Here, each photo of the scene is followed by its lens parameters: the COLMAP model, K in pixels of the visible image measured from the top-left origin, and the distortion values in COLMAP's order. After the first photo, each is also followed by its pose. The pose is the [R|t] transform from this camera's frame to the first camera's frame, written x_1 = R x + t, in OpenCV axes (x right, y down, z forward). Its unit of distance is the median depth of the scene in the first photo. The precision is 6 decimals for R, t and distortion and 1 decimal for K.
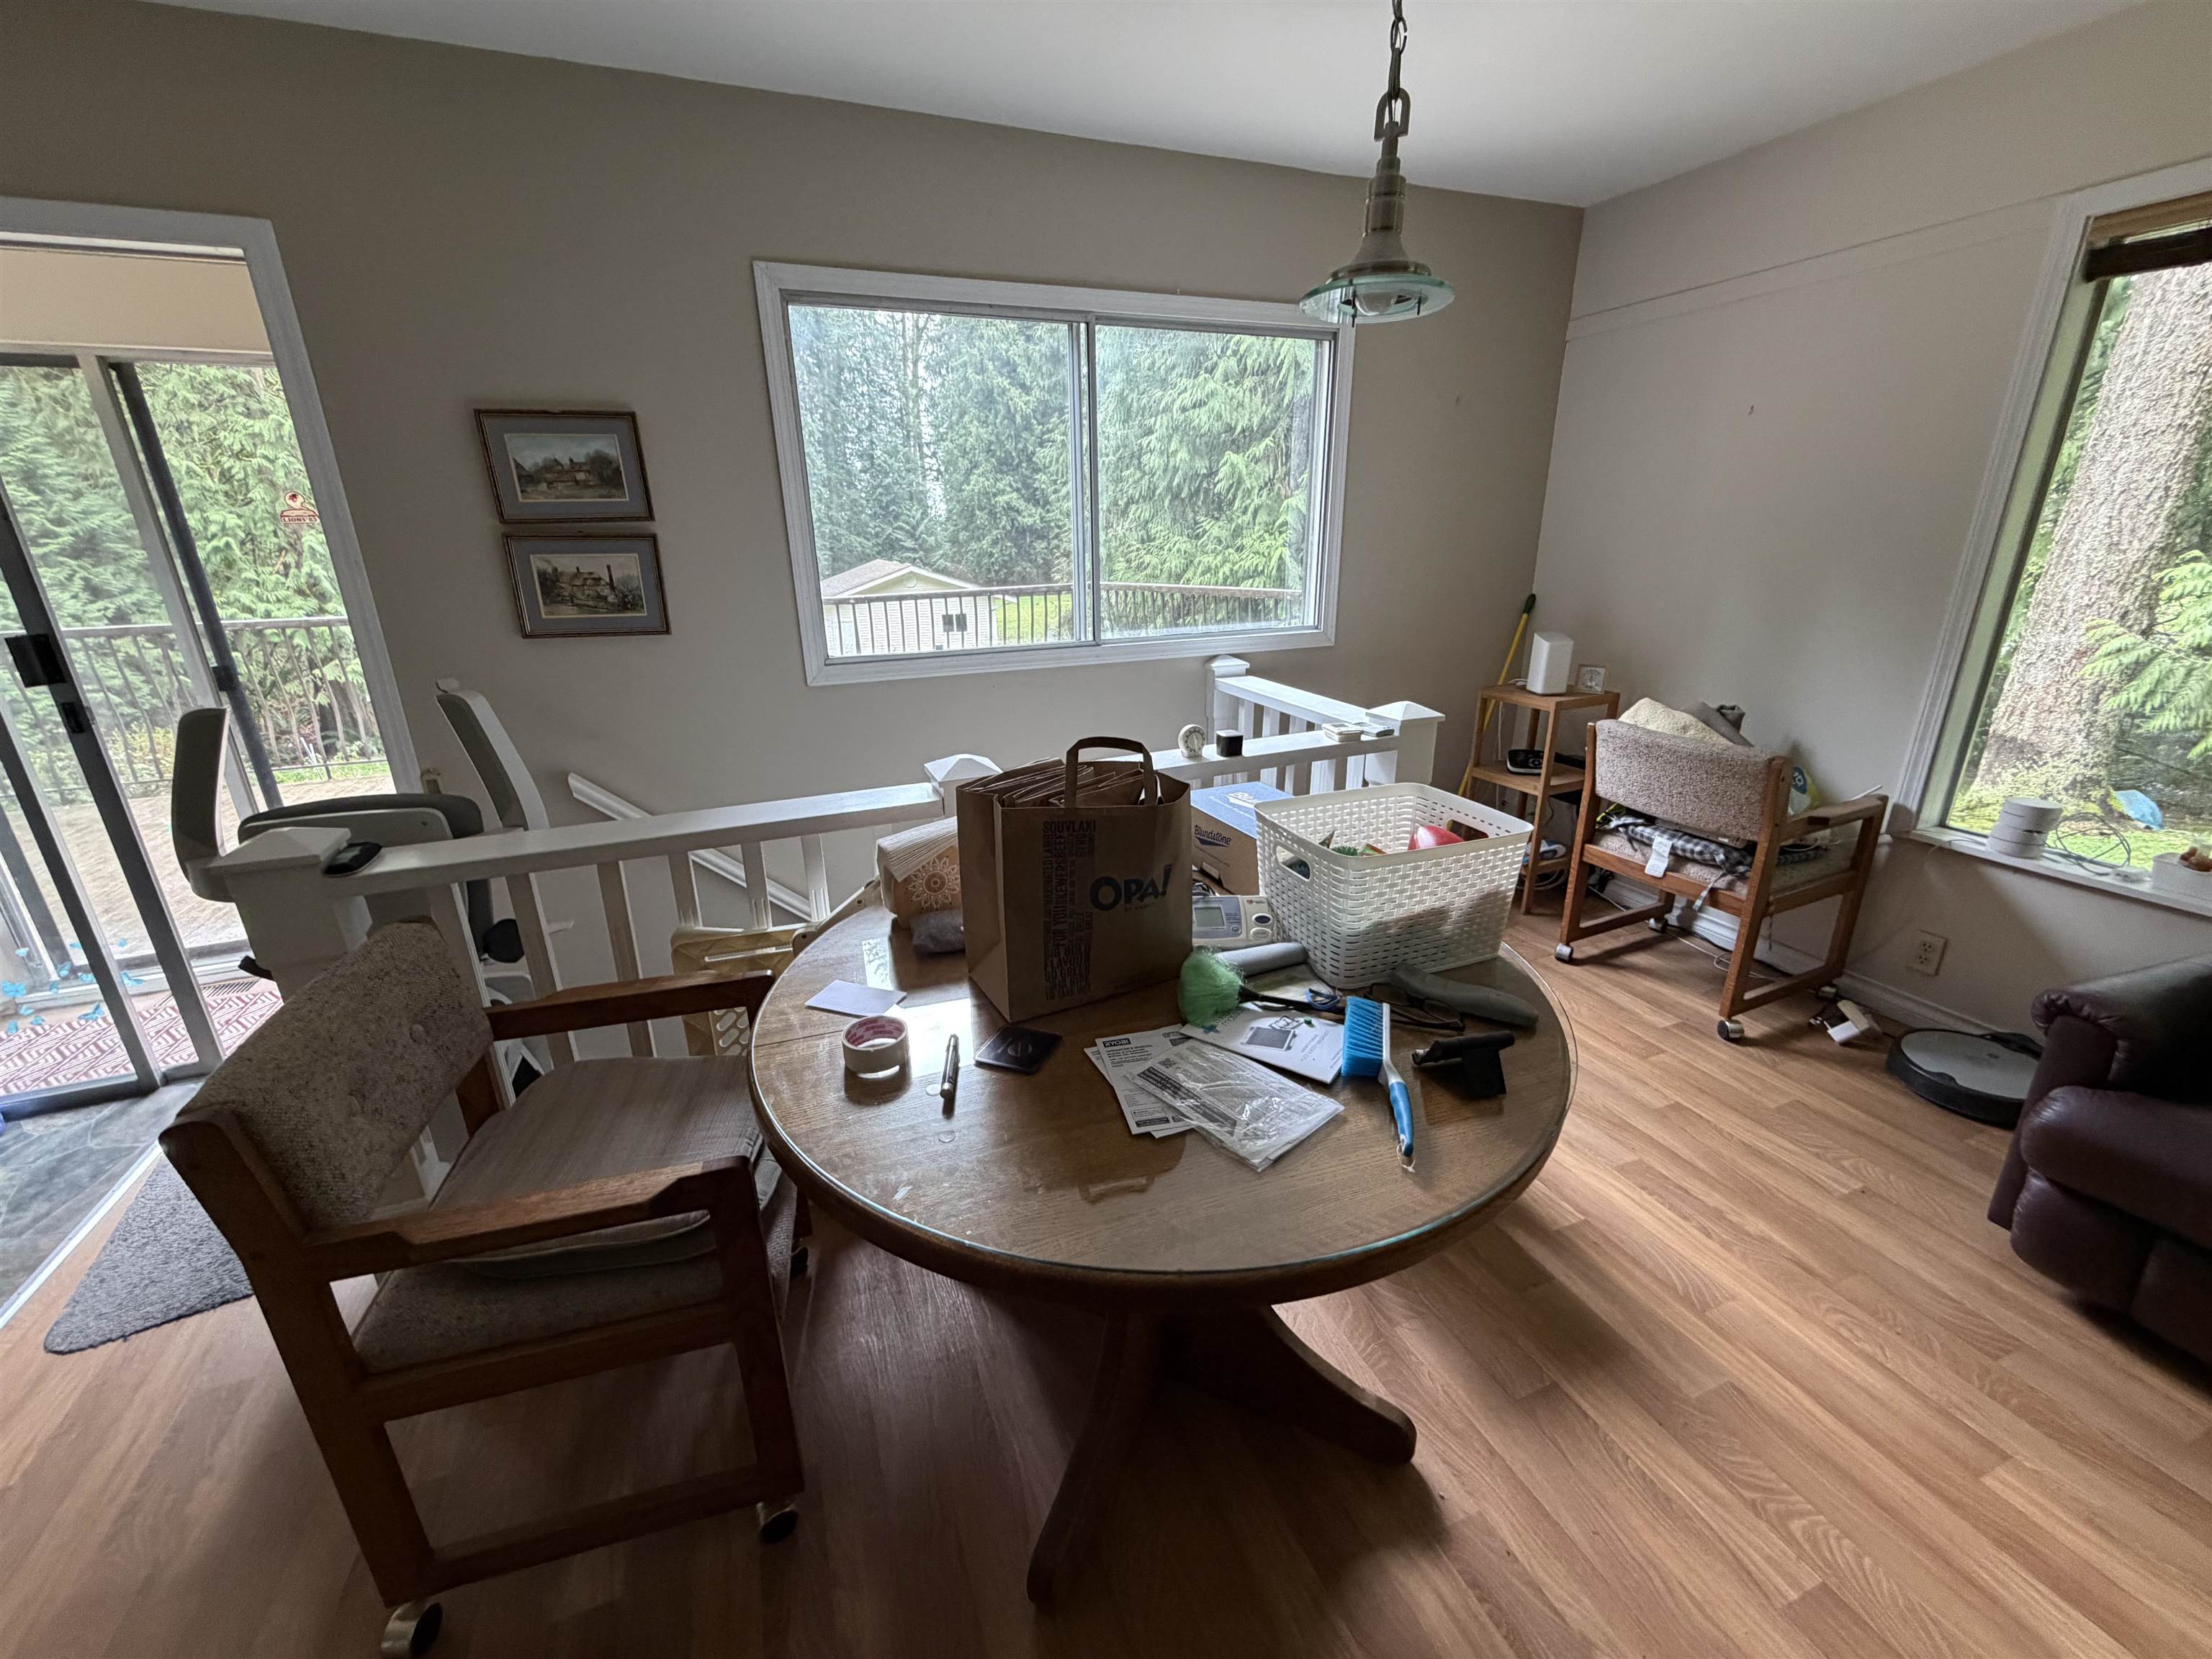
lens RADIAL K [[881.7, 0, 1096.0], [0, 881.7, 826.3], [0, 0, 1]] dist [0.001258, 0.000191]
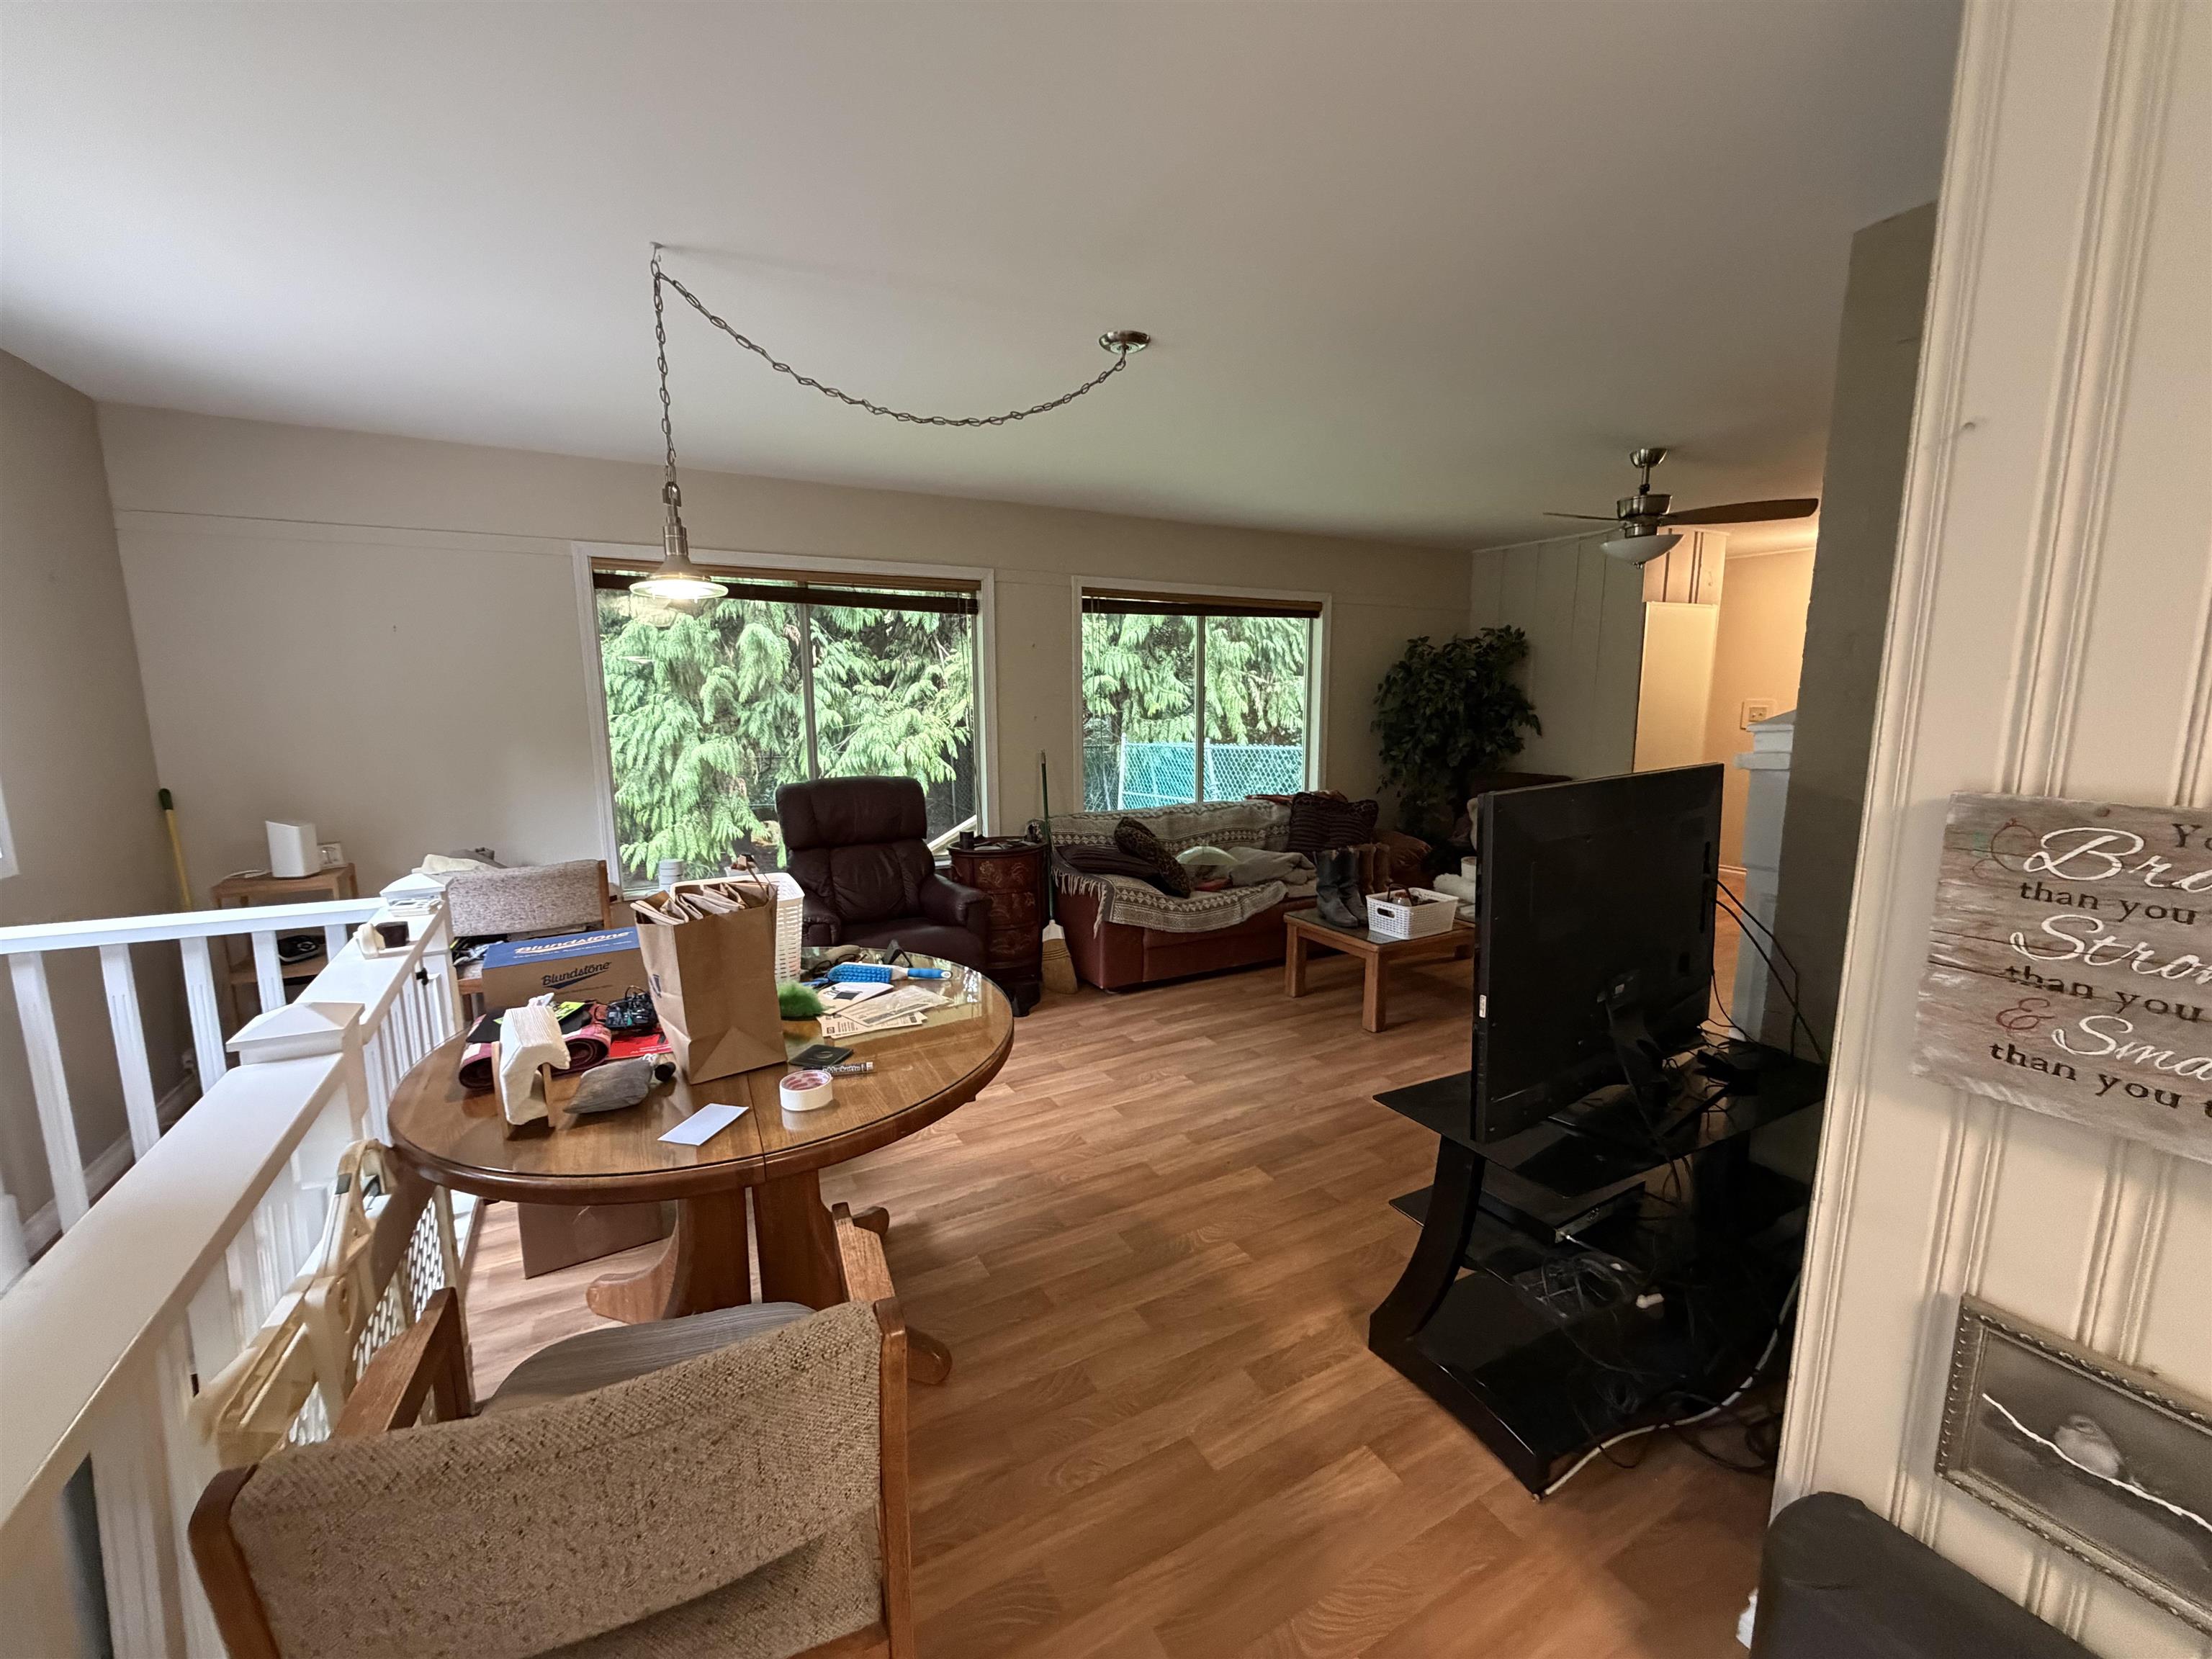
lens RADIAL K [[881.7, 0, 1099.8], [0, 881.7, 825.3], [0, 0, 1]] dist [0.001258, 0.000191]
pose [[-0.128413, -0.128340, 0.983381, -0.776024], [0.319059, 0.933526, 0.163498, -0.100136], [-0.938995, 0.334752, -0.078929, 0.282040]]
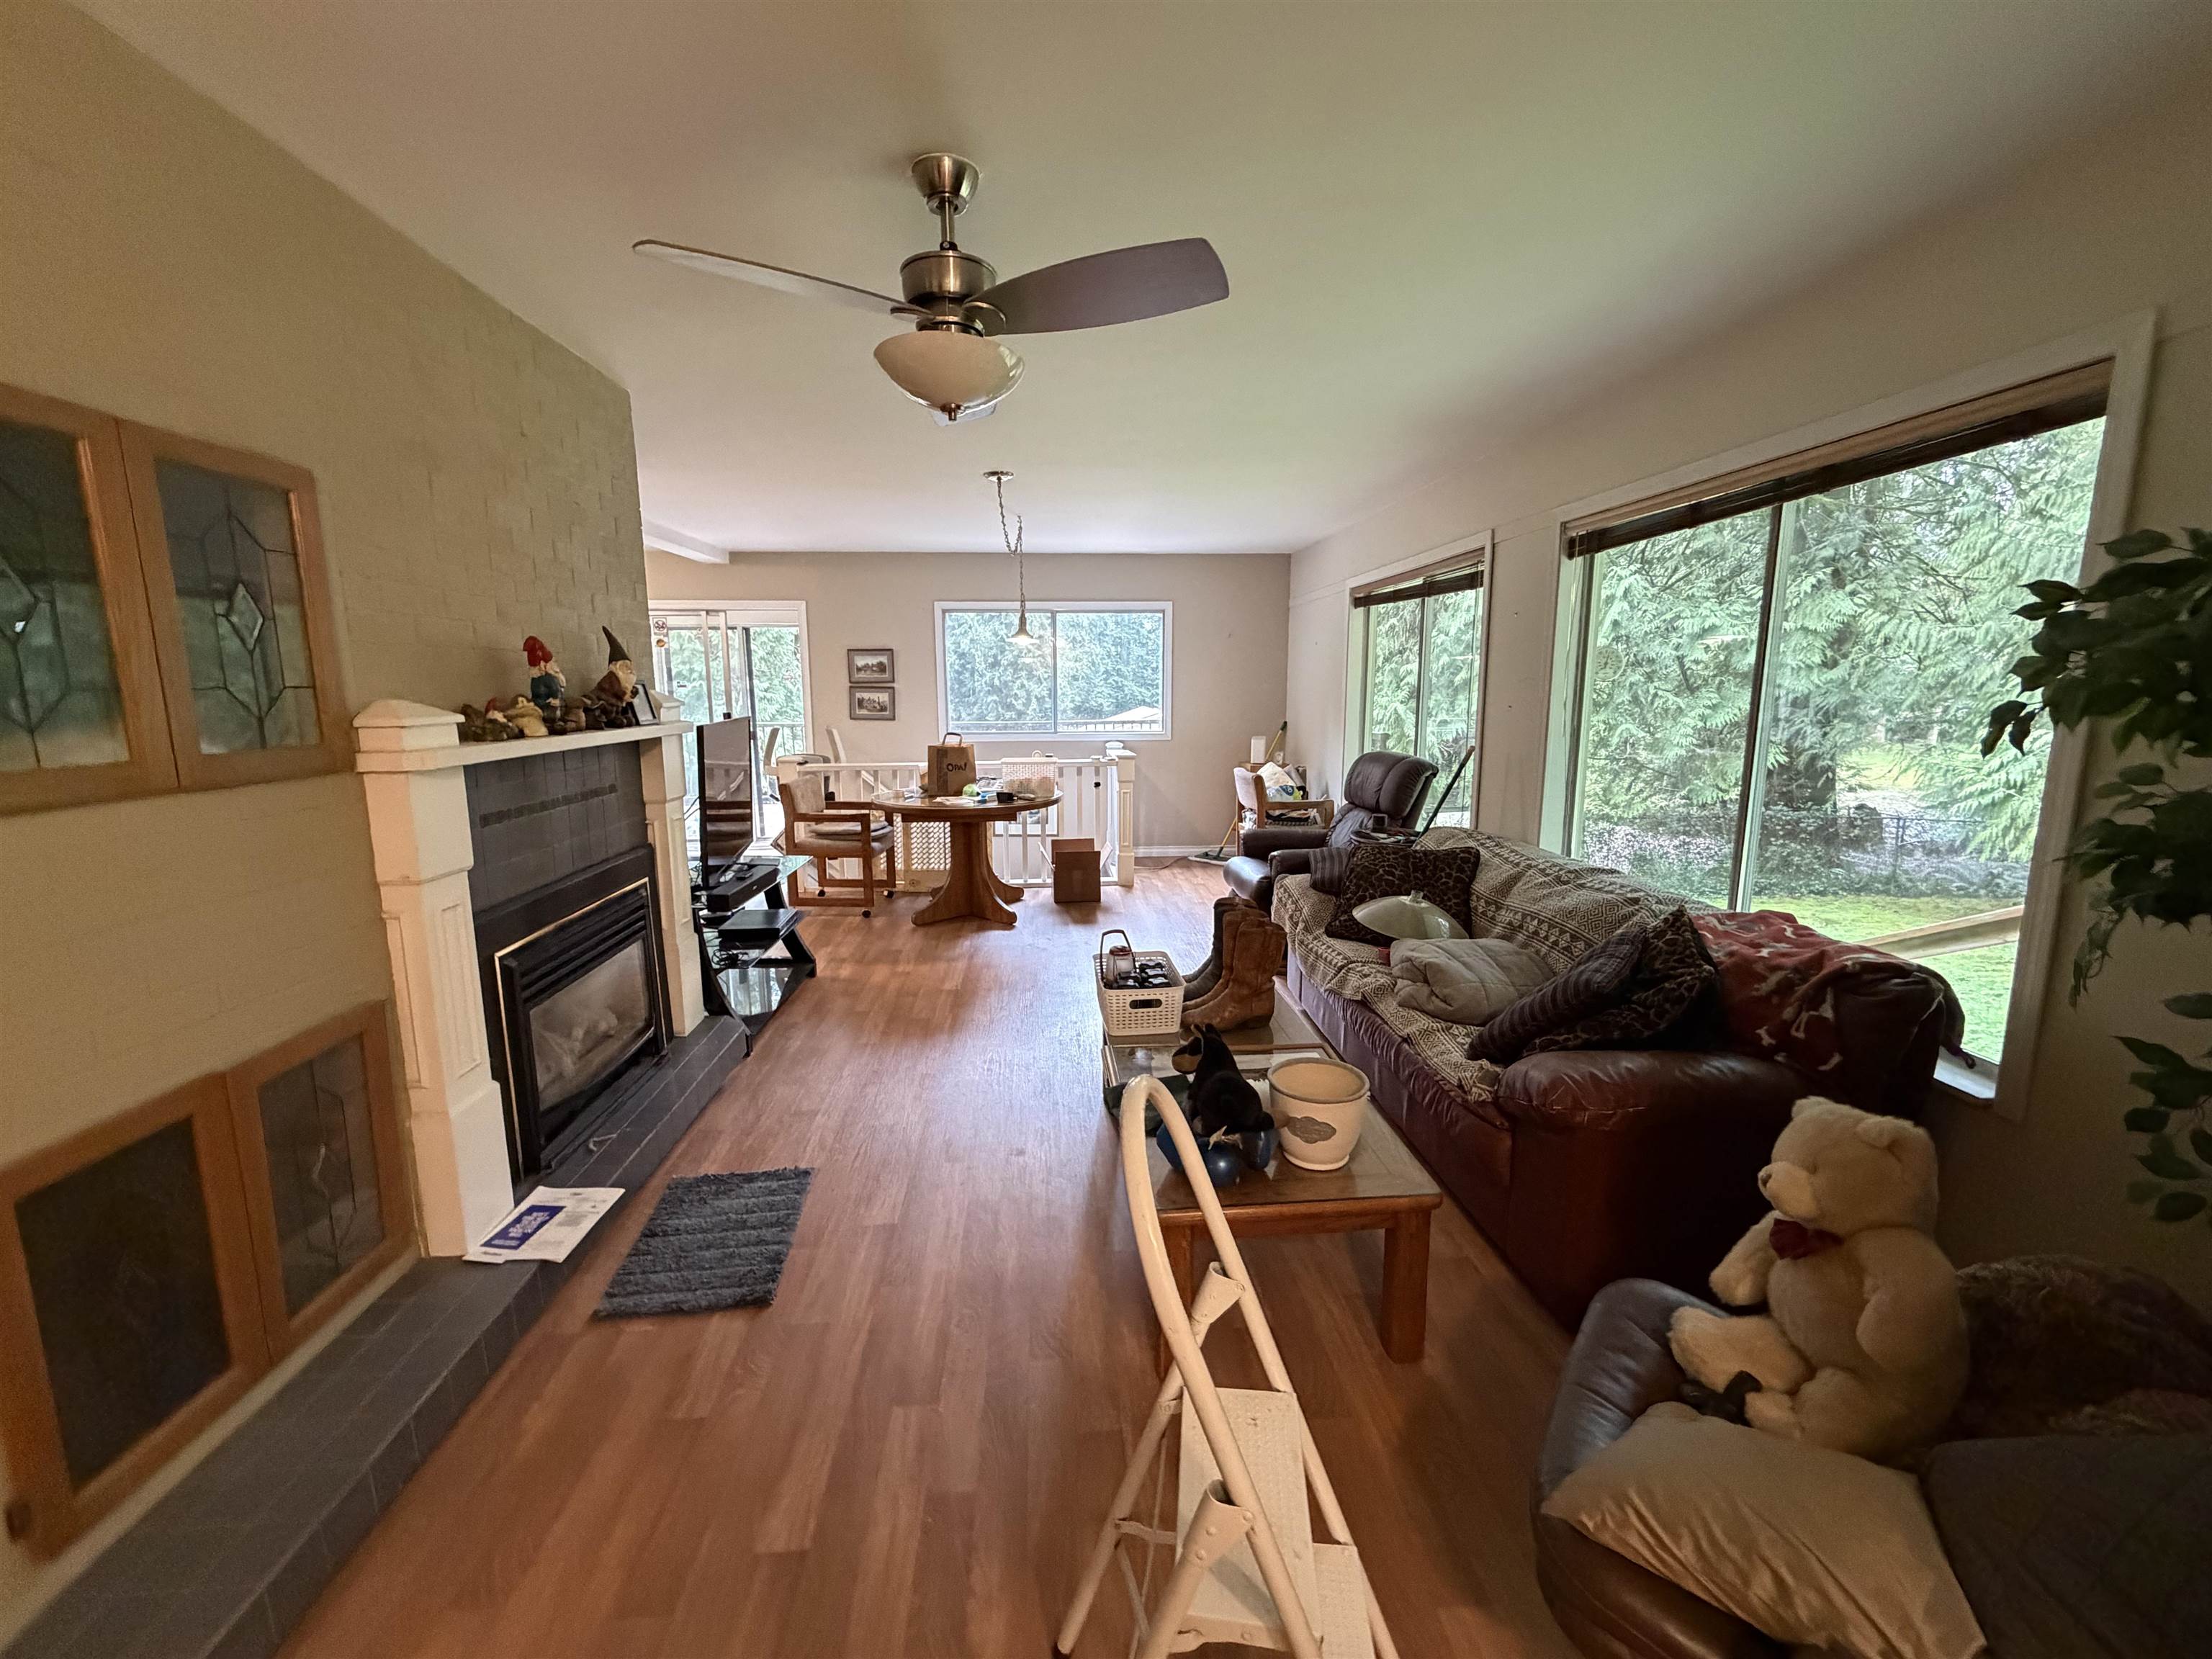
lens RADIAL K [[881.7, 0, 1102.1], [0, 881.7, 828.0], [0, 0, 1]] dist [0.001258, 0.000191]
pose [[0.951712, 0.064608, -0.300118, 1.091380], [-0.111724, 0.983458, -0.142578, 0.482197], [0.285942, 0.169224, 0.943186, -1.524110]]
